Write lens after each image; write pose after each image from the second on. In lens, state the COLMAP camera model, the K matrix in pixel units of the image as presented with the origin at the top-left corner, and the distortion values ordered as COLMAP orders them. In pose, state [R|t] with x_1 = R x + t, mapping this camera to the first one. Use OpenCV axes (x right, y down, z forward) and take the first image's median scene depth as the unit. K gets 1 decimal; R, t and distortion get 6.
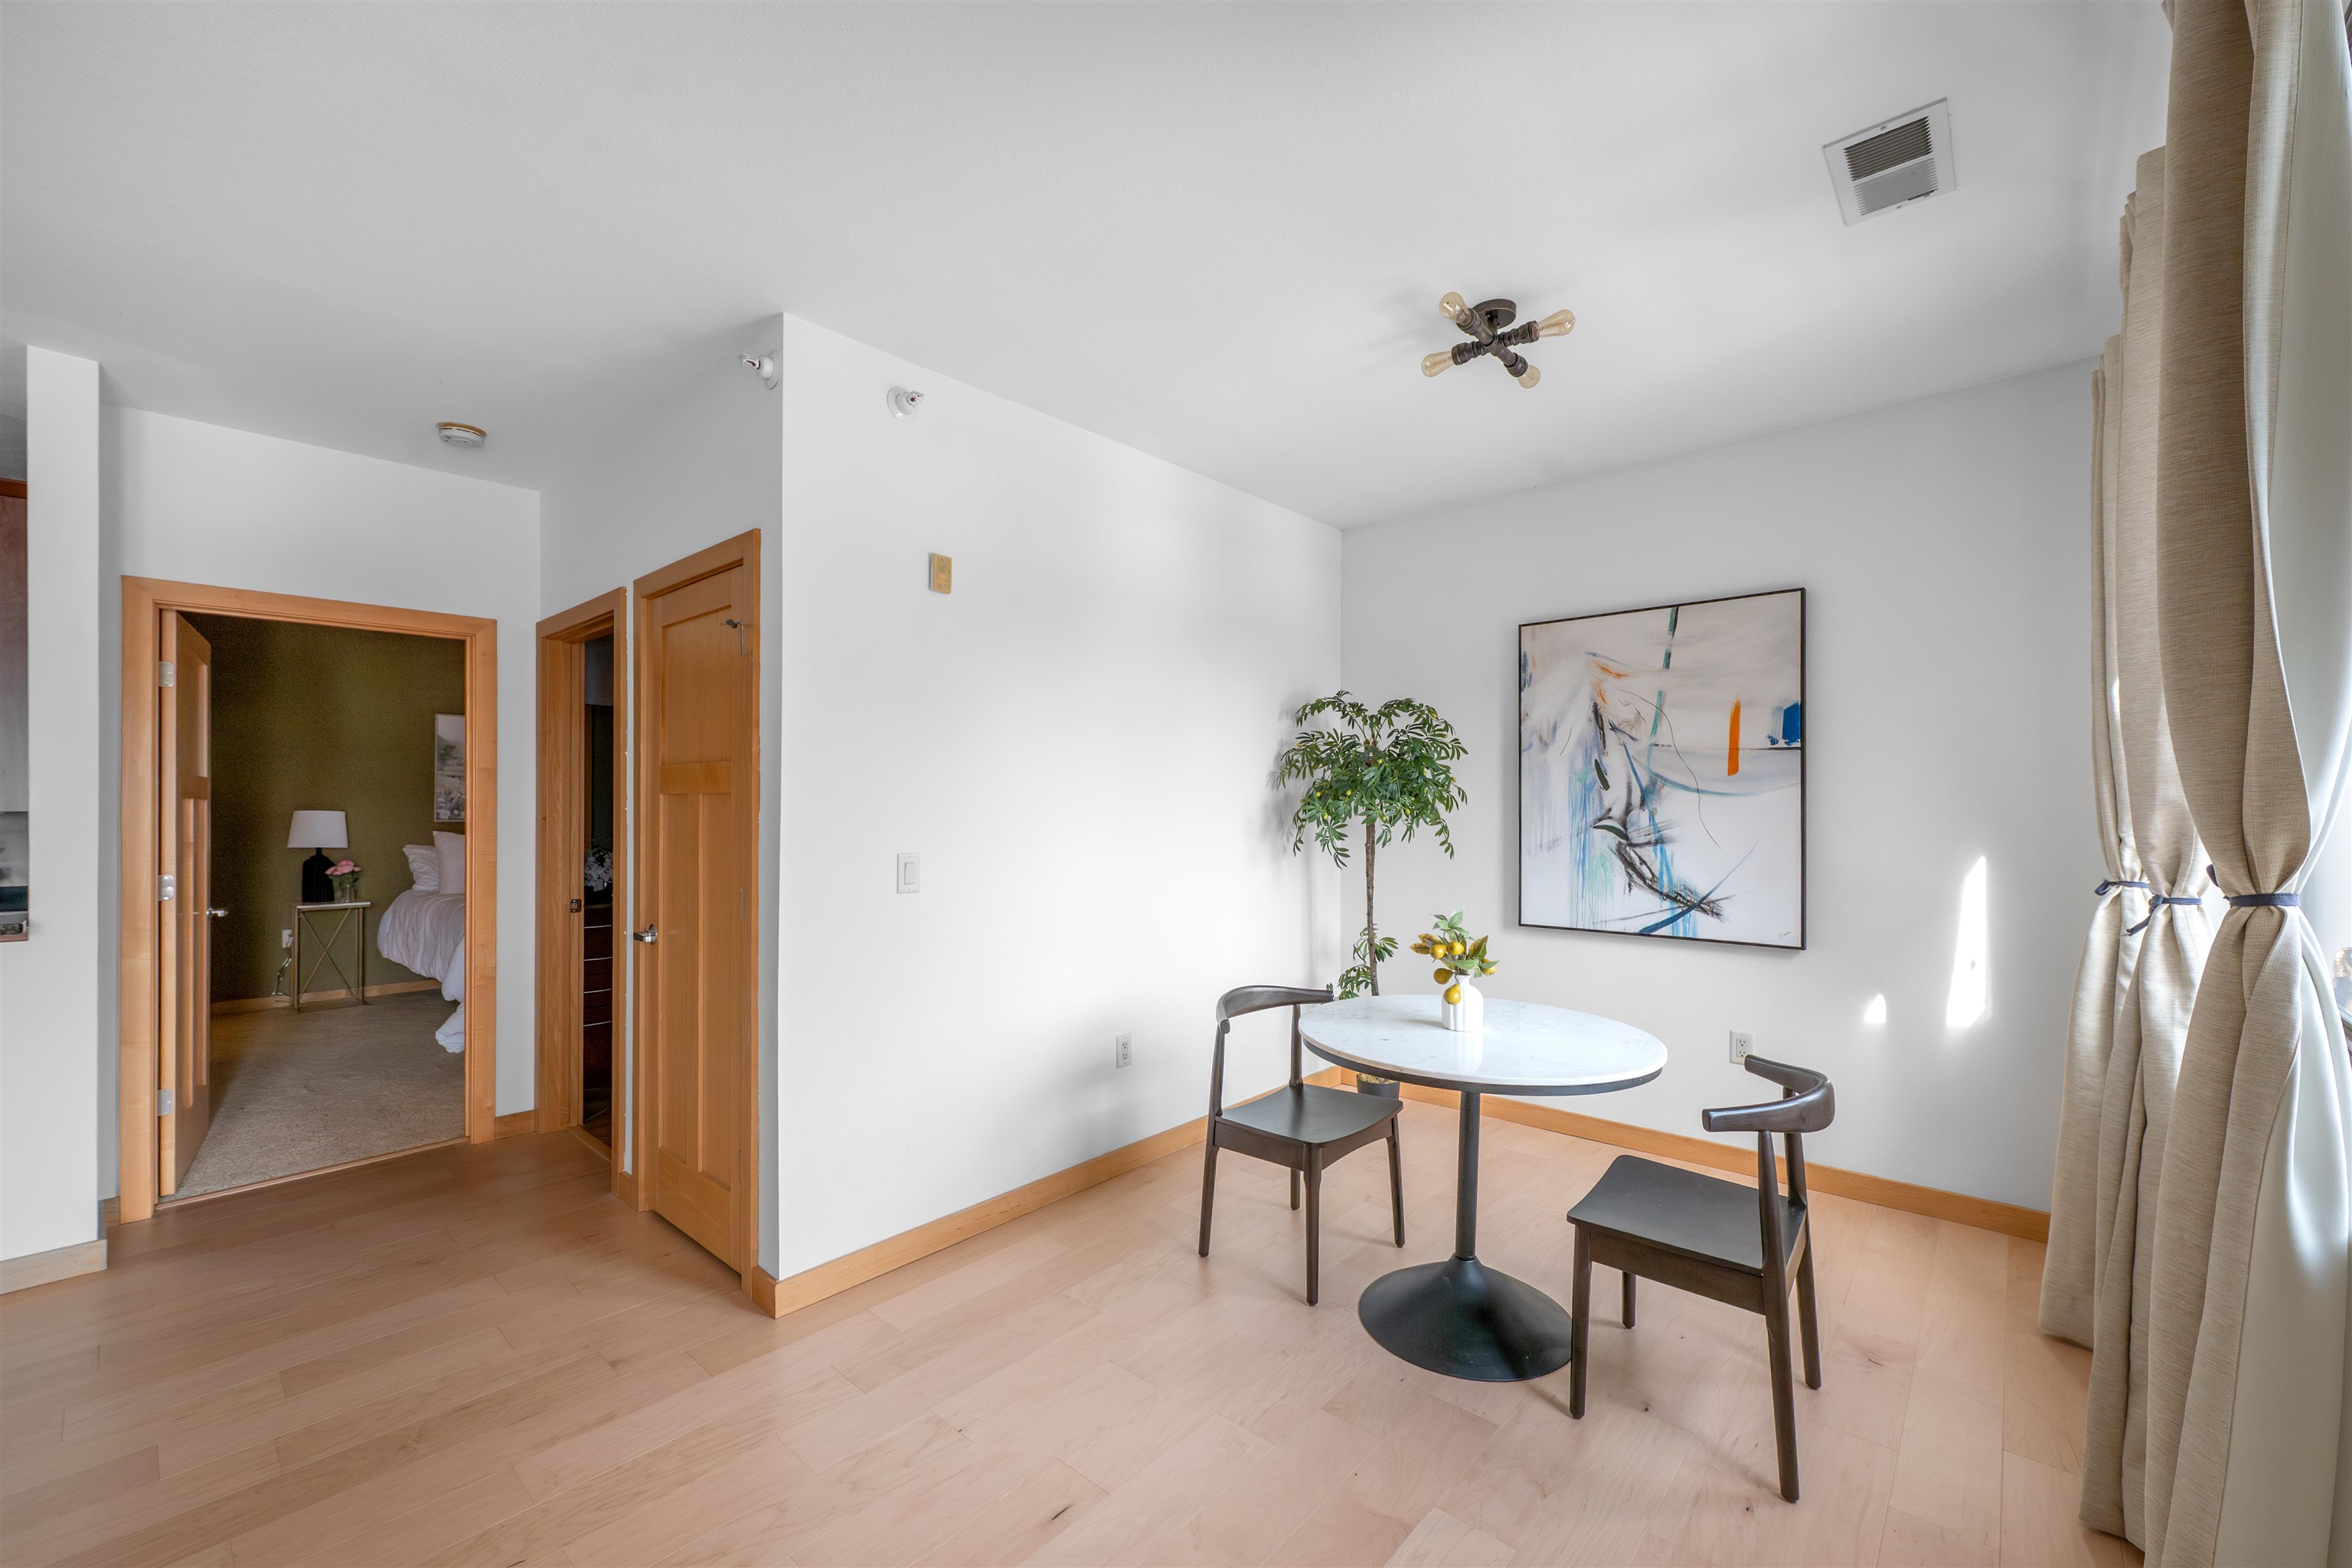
lens RADIAL K [[928.7, 0, 1224.8], [0, 928.7, 803.9], [0, 0, 1]] dist [0.001752, -0.000616]
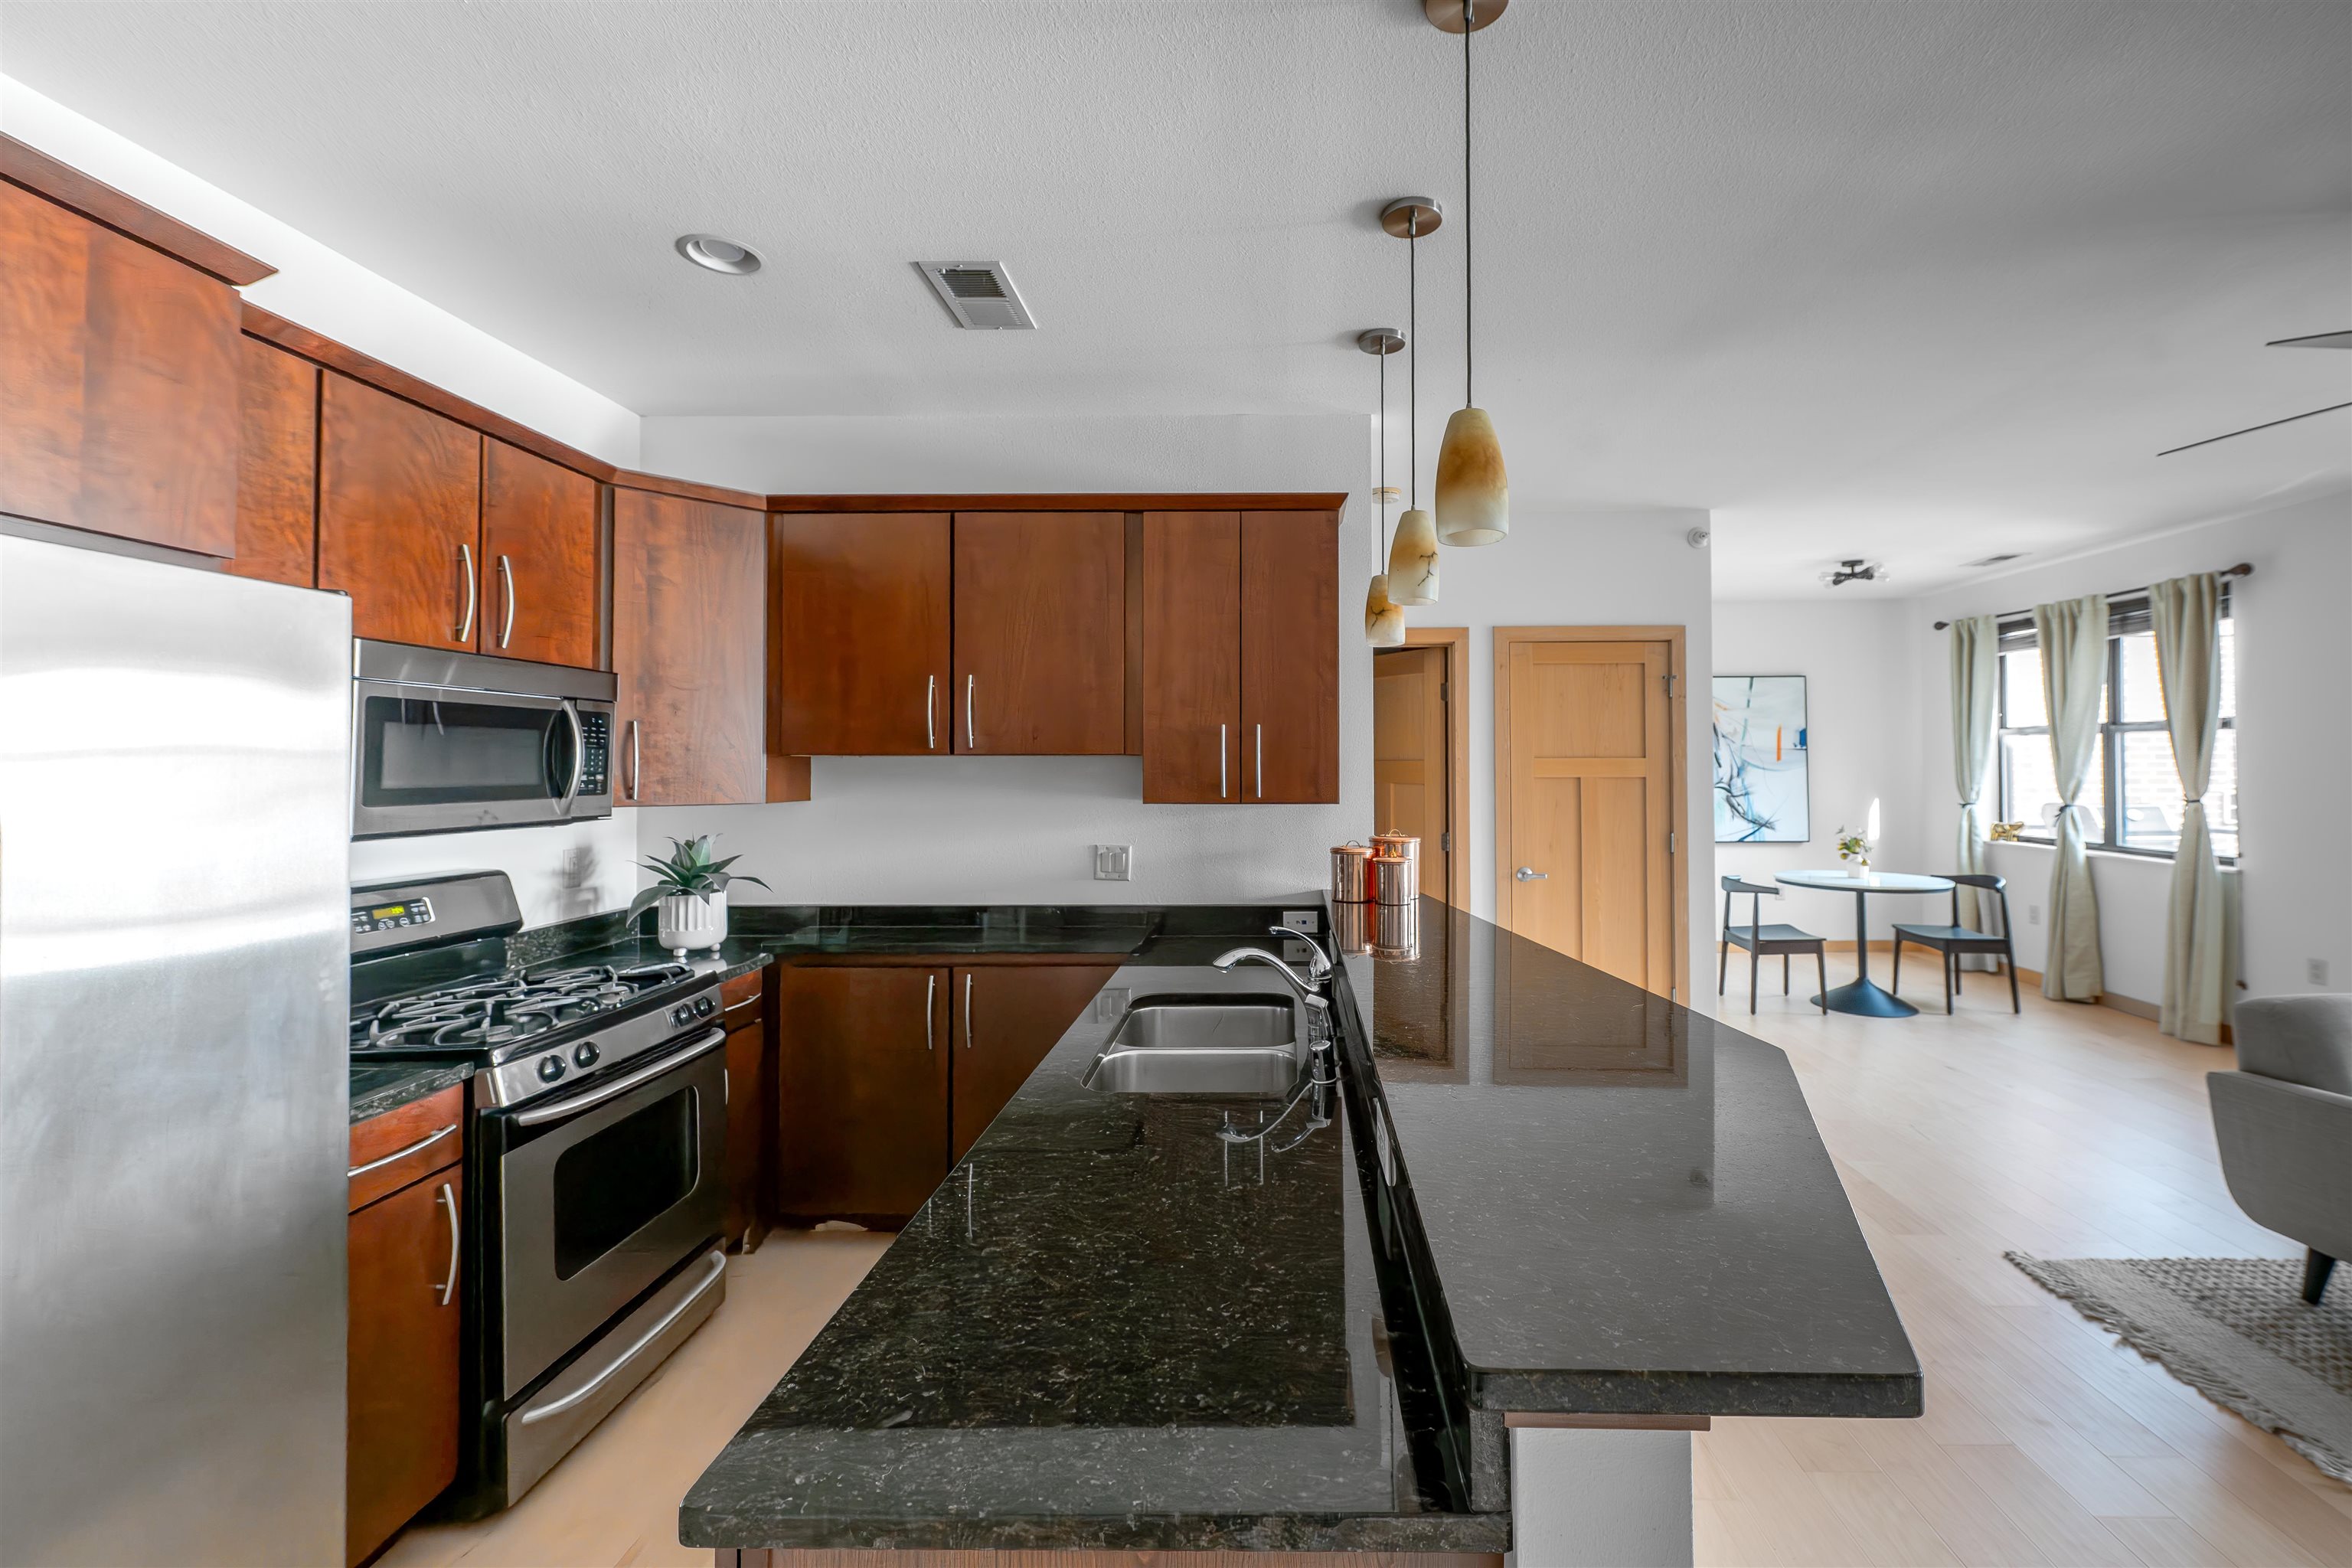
lens RADIAL K [[928.7, 0, 1242.9], [0, 928.7, 757.7], [0, 0, 1]] dist [0.001752, -0.000616]
pose [[0.773954, -0.000912, 0.633242, -1.652626], [0.006049, 0.999964, -0.005954, -0.032701], [-0.633213, 0.008439, 0.773931, 0.134772]]
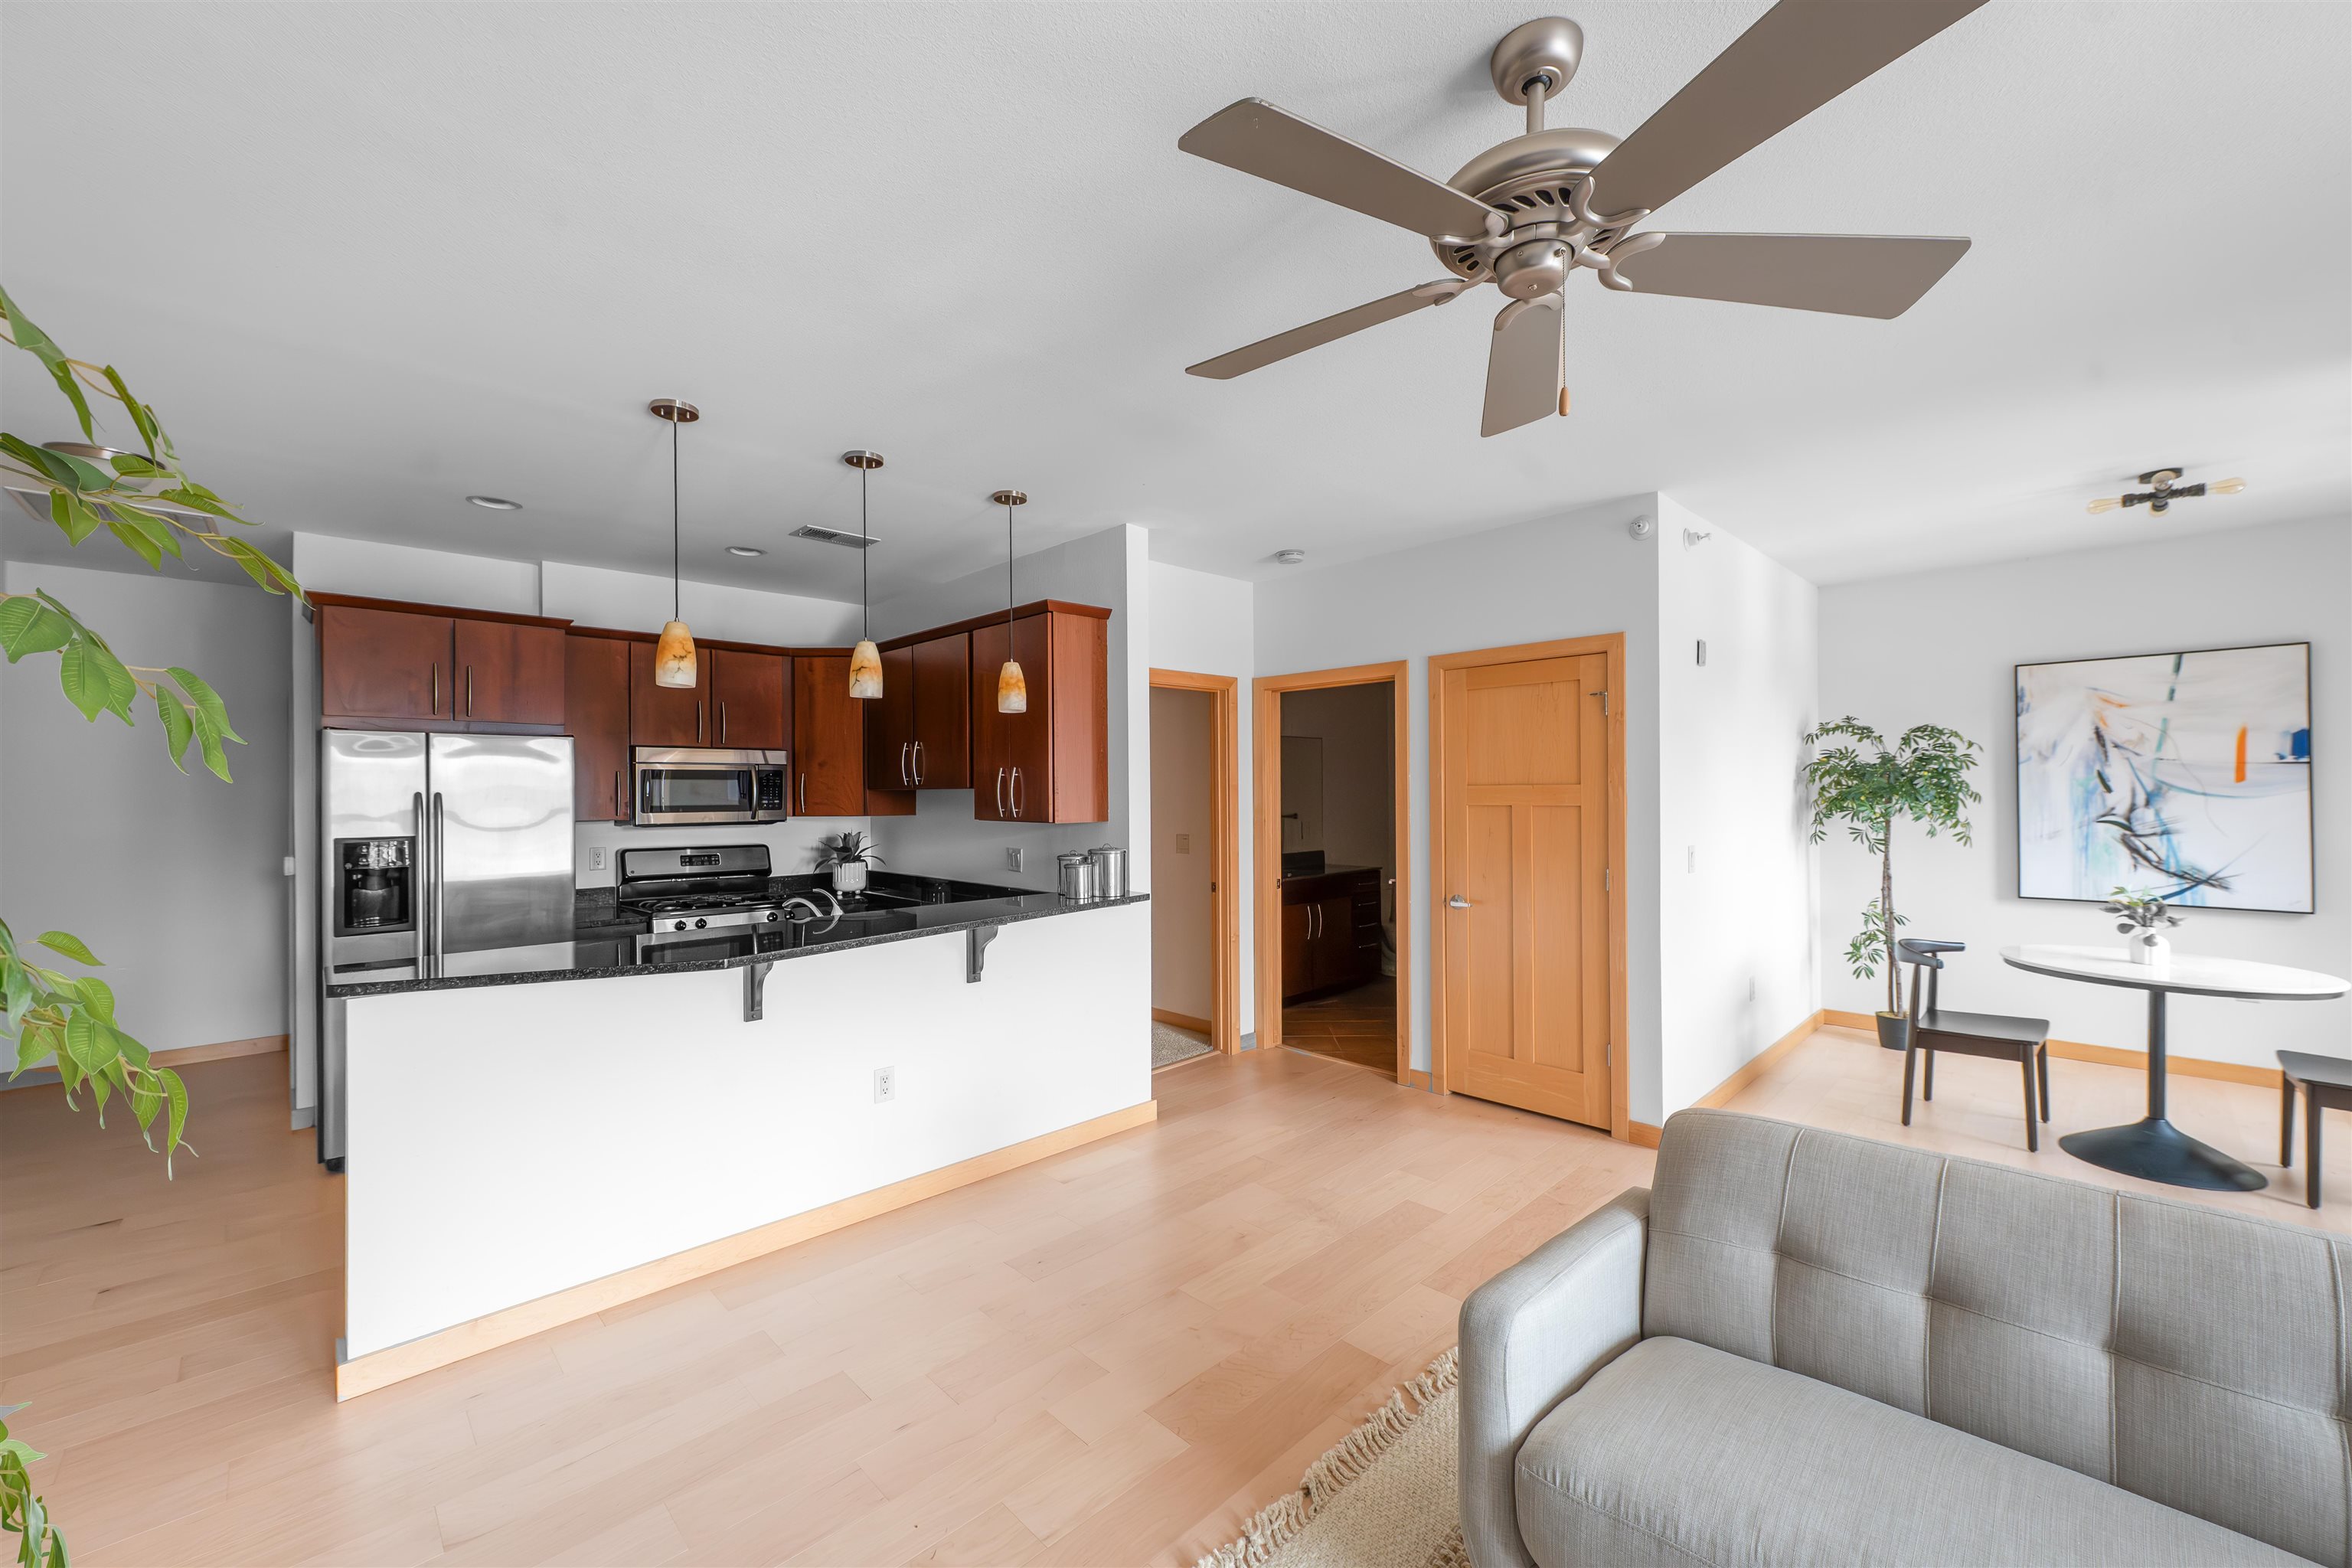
lens RADIAL K [[928.7, 0, 1166.6], [0, 928.7, 790.8], [0, 0, 1]] dist [0.001752, -0.000616]
pose [[0.996942, -0.010900, -0.077384, -0.836077], [0.010969, 0.999940, 0.000475, -0.034945], [0.077374, -0.001323, 0.997001, -0.416635]]
